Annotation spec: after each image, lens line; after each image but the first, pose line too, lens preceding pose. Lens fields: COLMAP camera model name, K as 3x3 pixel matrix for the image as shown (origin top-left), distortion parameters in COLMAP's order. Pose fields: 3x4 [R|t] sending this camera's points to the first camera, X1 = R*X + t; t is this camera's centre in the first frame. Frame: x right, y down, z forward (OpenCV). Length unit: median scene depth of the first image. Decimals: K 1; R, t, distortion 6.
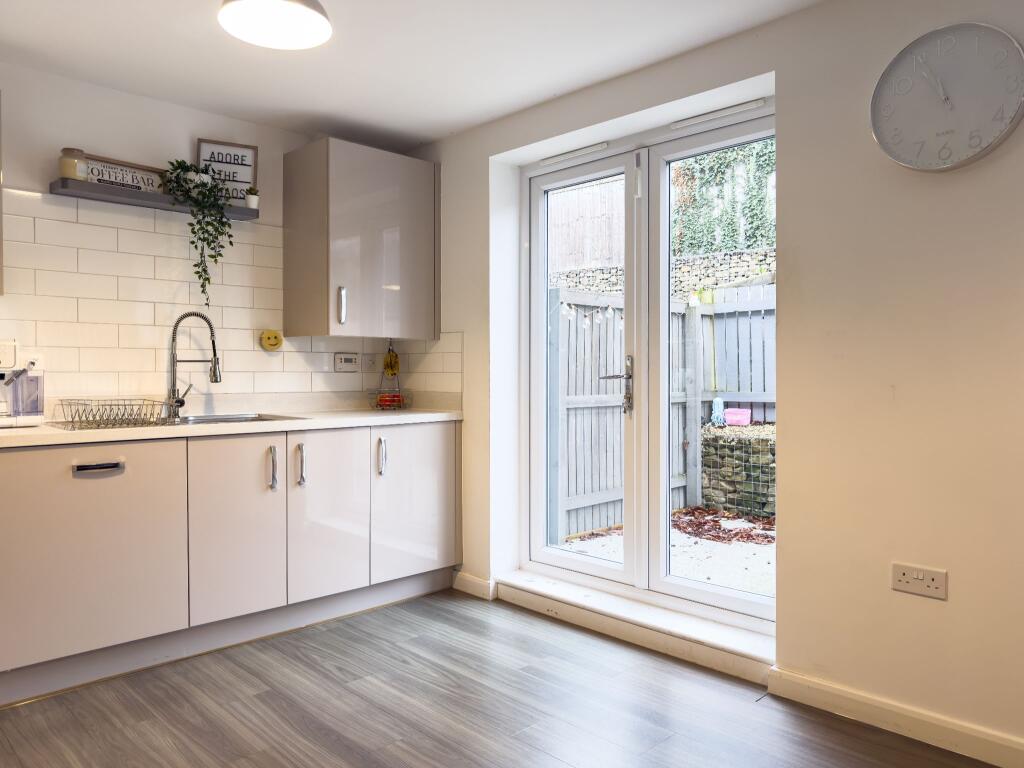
lens RADIAL K [[753.8, 0, 515.3], [0, 753.8, 384.4], [0, 0, 1]] dist [-0.003795, 0.002563]
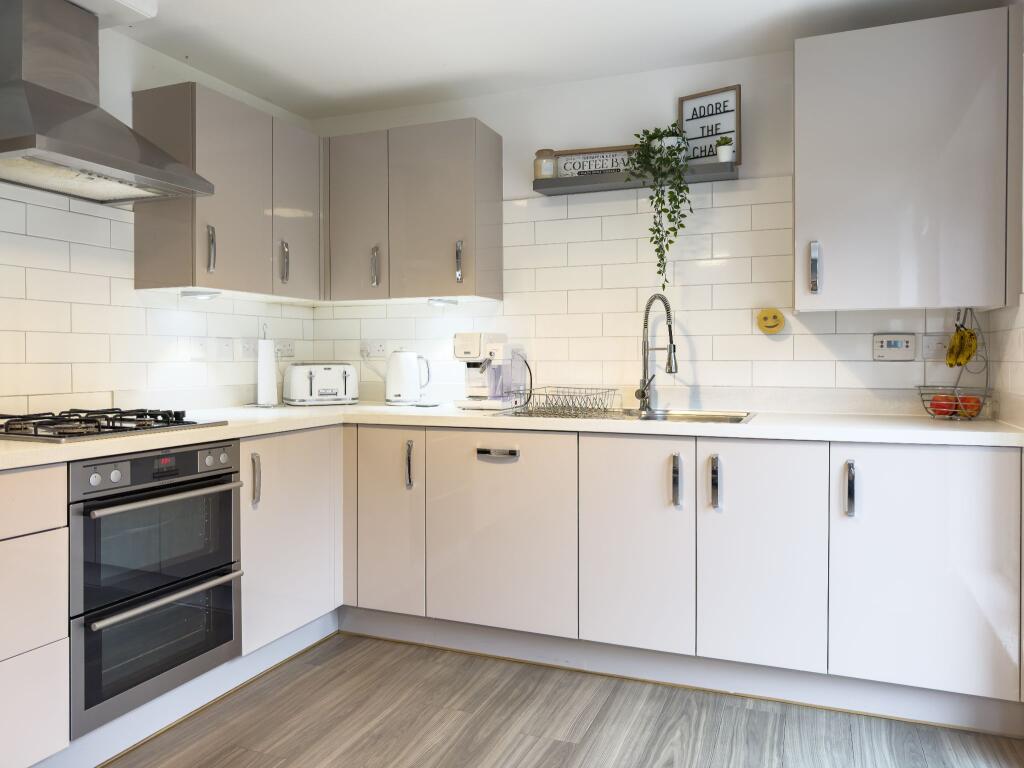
lens RADIAL K [[753.8, 0, 525.2], [0, 753.8, 366.6], [0, 0, 1]] dist [-0.003795, 0.002563]
pose [[0.405319, 0.008376, -0.914137, 0.341829], [-0.014145, 0.999896, 0.002891, -0.010382], [0.914066, 0.011759, 0.405395, 0.506839]]
